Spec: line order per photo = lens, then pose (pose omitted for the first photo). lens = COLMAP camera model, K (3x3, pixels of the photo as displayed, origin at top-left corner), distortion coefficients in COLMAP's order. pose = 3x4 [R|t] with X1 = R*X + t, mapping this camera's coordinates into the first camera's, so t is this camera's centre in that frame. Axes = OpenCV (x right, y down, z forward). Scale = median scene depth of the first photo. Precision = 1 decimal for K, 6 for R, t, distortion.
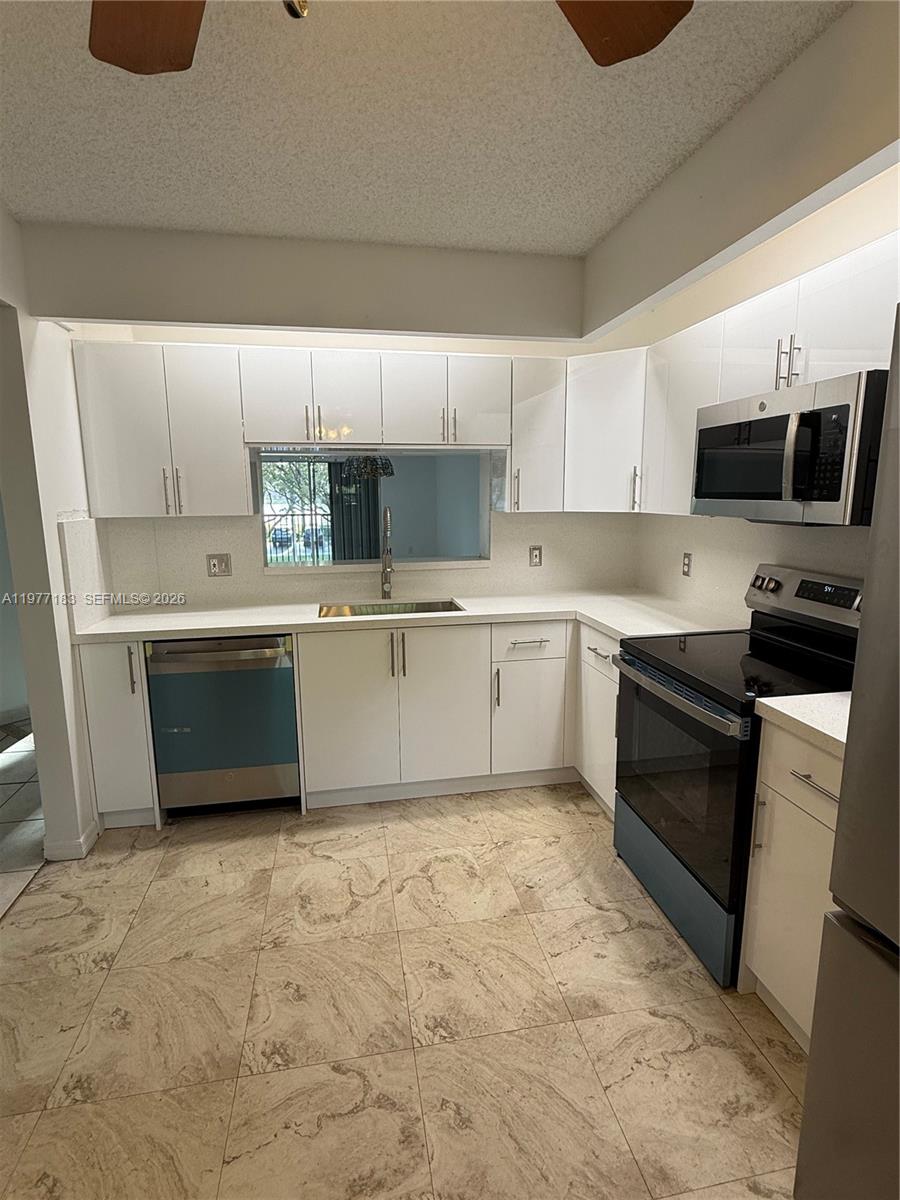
lens RADIAL K [[622.7, 0, 449.0], [0, 622.7, 600.4], [0, 0, 1]] dist [0.001940, -0.000611]
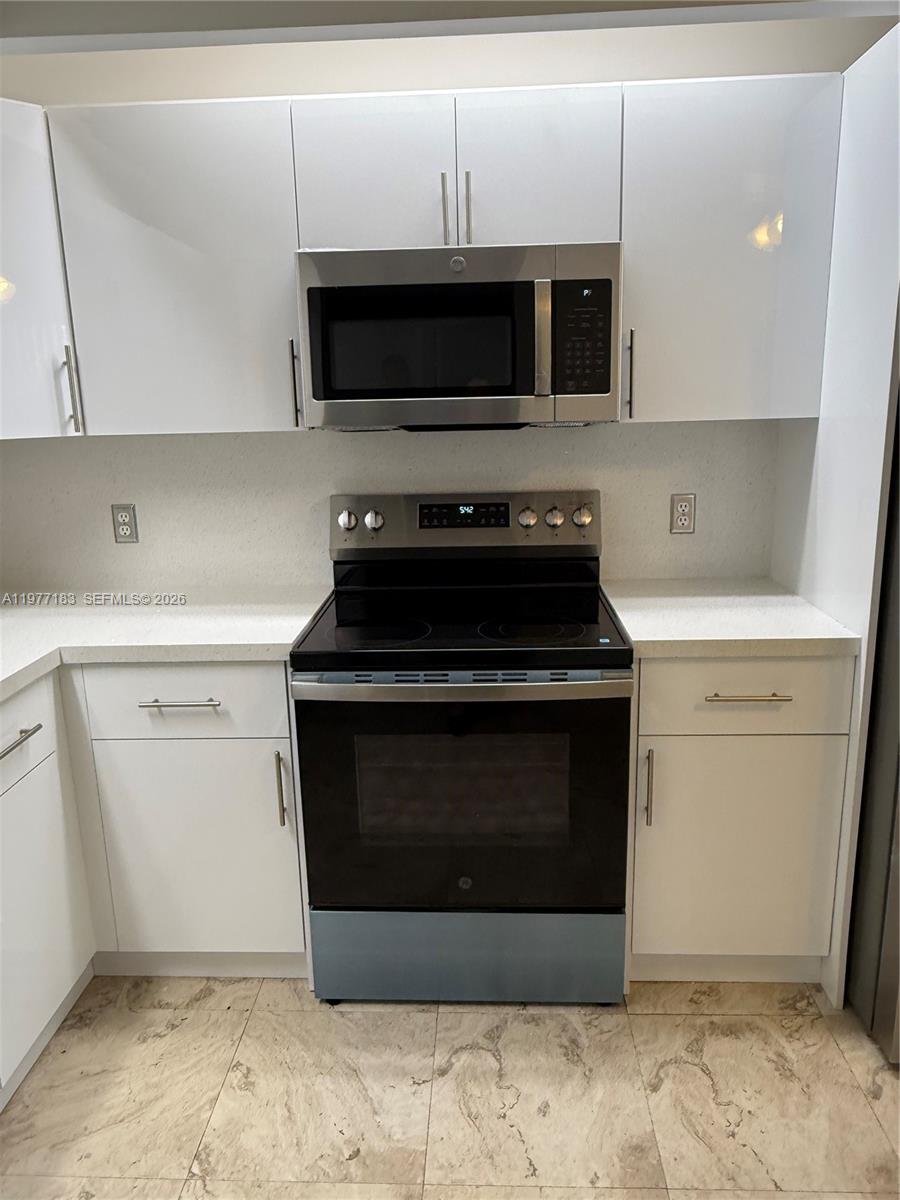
lens RADIAL K [[843.8, 0, 454.2], [0, 843.8, 600.2], [0, 0, 1]] dist [0.046289, -0.052571]
pose [[0.212416, -0.230017, 0.949722, -0.453399], [0.191992, 0.962782, 0.190239, -0.112827], [-0.958133, 0.141929, 0.248672, 0.727714]]
